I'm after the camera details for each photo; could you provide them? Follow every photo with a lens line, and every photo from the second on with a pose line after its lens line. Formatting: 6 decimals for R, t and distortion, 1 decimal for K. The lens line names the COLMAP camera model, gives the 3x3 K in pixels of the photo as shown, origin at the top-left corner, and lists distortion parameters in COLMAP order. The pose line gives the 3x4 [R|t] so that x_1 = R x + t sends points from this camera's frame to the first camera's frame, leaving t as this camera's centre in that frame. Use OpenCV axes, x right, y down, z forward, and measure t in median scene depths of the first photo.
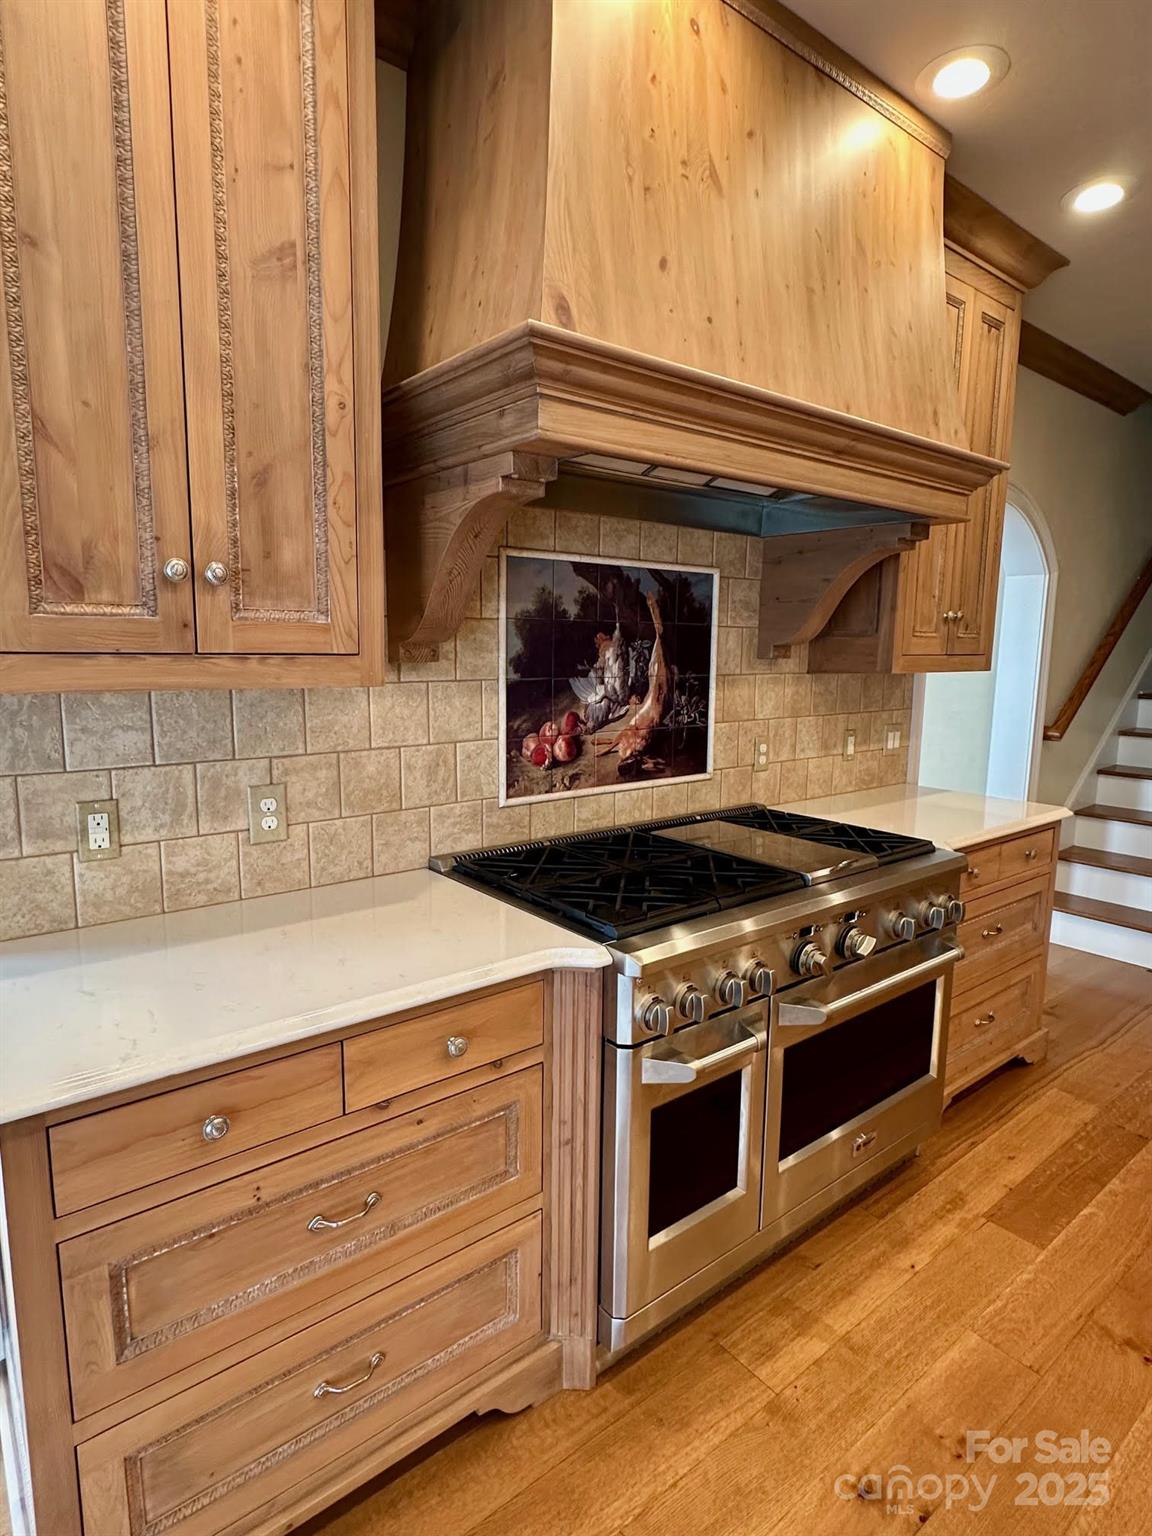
lens RADIAL K [[843.9, 0, 576.0], [0, 843.9, 768.0], [0, 0, 1]] dist [-0.001130, 0.000216]
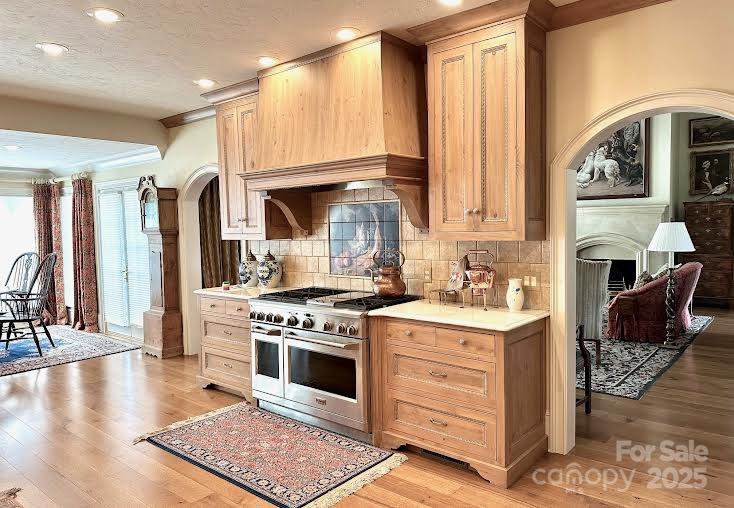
lens RADIAL K [[519.5, 0, 367.0], [0, 519.5, 254.0], [0, 0, 1]] dist [0.170316, -0.303905]
pose [[0.204276, 0.039917, -0.978099, 1.799993], [-0.119369, 0.992728, 0.015584, -0.086853], [0.971608, 0.113571, 0.207556, 0.619279]]
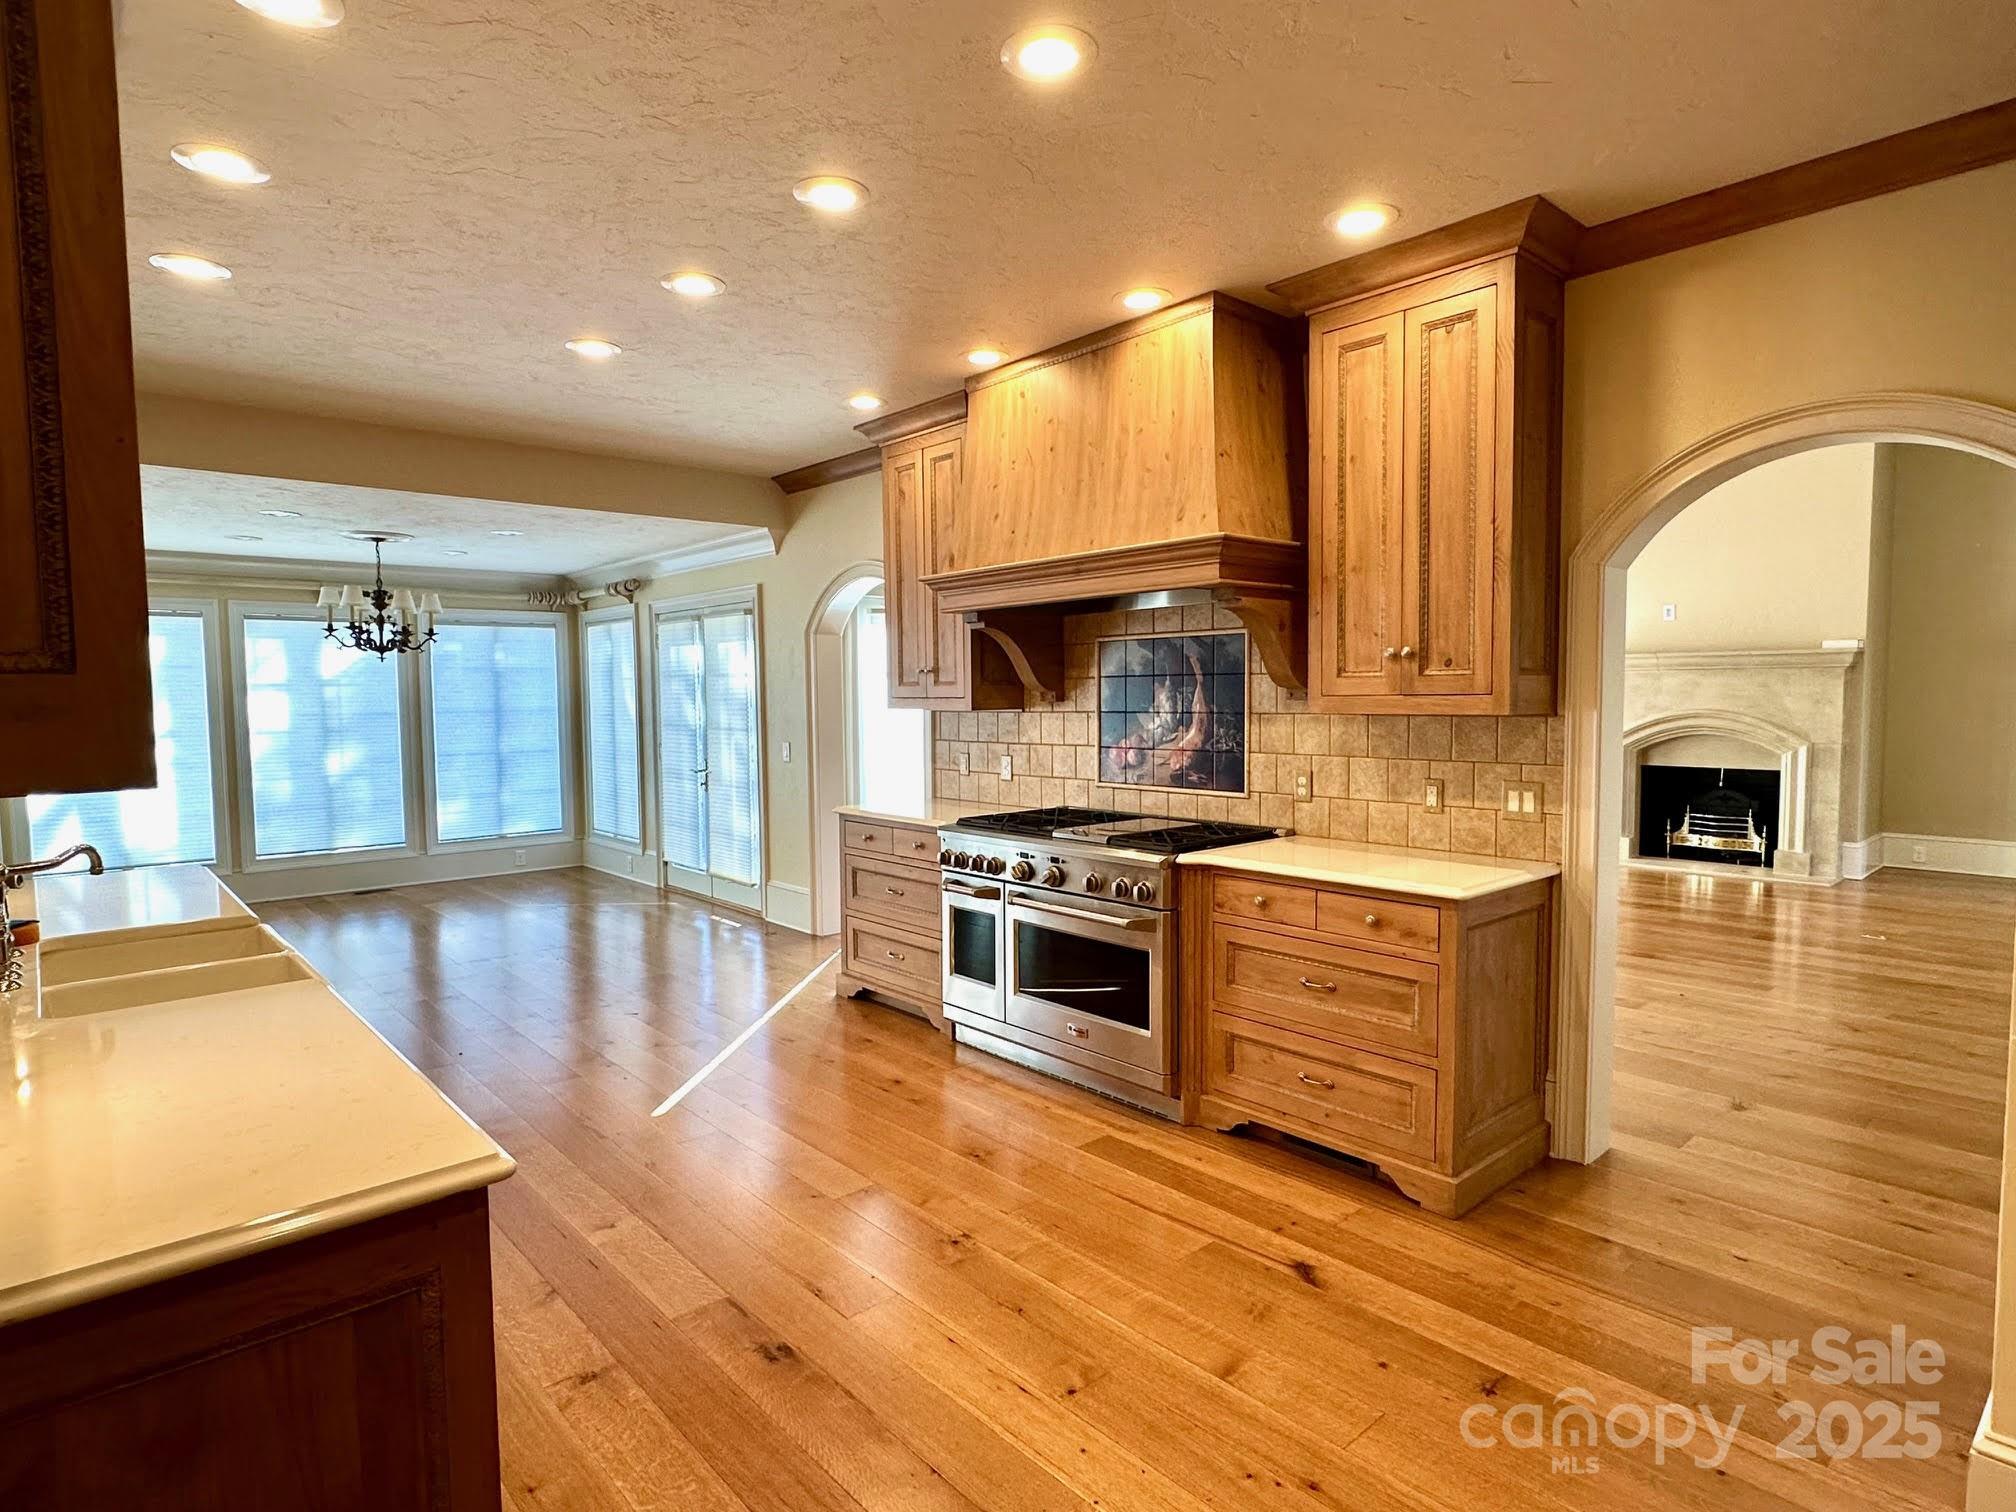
lens RADIAL K [[1107.6, 0, 1008.0], [0, 1107.6, 756.0], [0, 0, 1]] dist [-0.001130, 0.000216]
pose [[0.055046, 0.047559, -0.997351, 1.884259], [-0.134717, 0.990085, 0.039777, -0.070159], [0.989354, 0.132171, 0.060907, 0.602160]]
